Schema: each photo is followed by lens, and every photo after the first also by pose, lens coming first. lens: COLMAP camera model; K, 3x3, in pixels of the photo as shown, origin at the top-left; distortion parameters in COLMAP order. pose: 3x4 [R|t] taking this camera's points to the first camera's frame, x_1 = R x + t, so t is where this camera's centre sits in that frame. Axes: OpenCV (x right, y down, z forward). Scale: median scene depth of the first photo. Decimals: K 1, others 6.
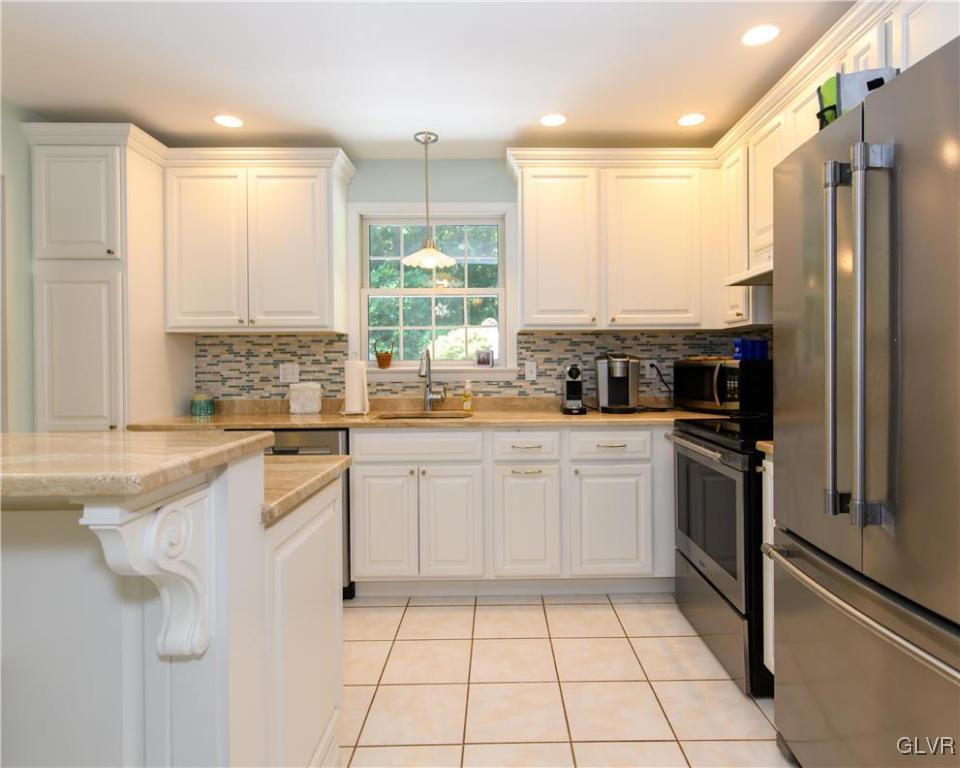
lens RADIAL K [[463.4, 0, 462.7], [0, 463.4, 366.9], [0, 0, 1]] dist [0.003790, -0.000329]
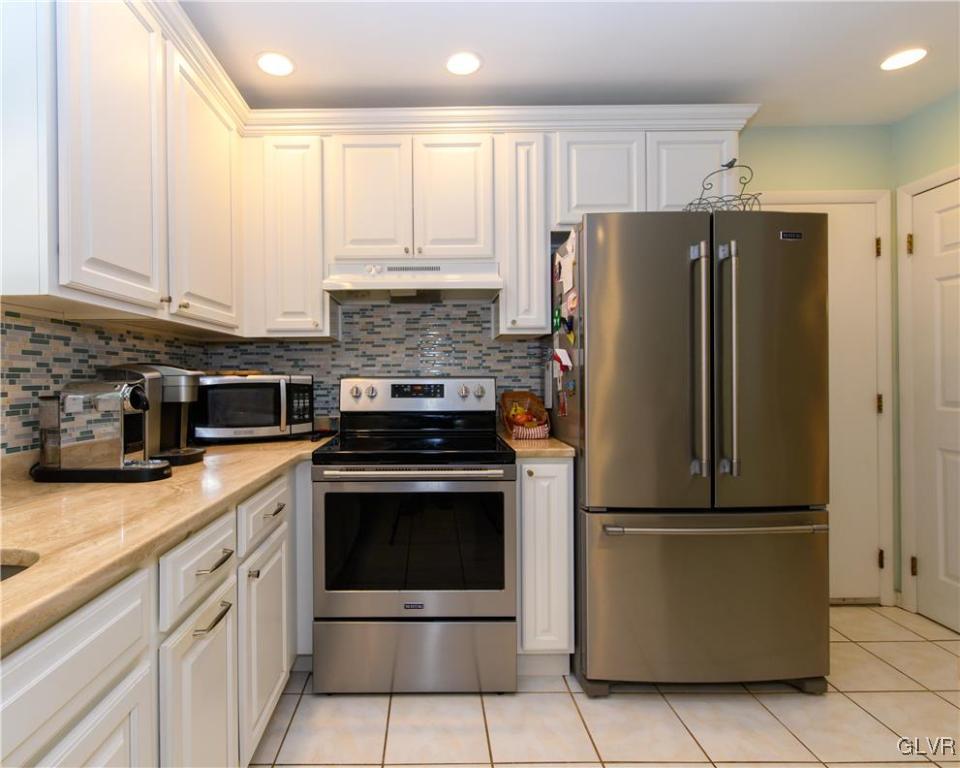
lens RADIAL K [[463.4, 0, 479.3], [0, 463.4, 378.2], [0, 0, 1]] dist [0.003790, -0.000329]
pose [[0.020677, 0.002244, 0.999784, -0.229111], [0.009704, 0.999950, -0.002446, -0.003991], [-0.999739, 0.009753, 0.020654, 0.538272]]
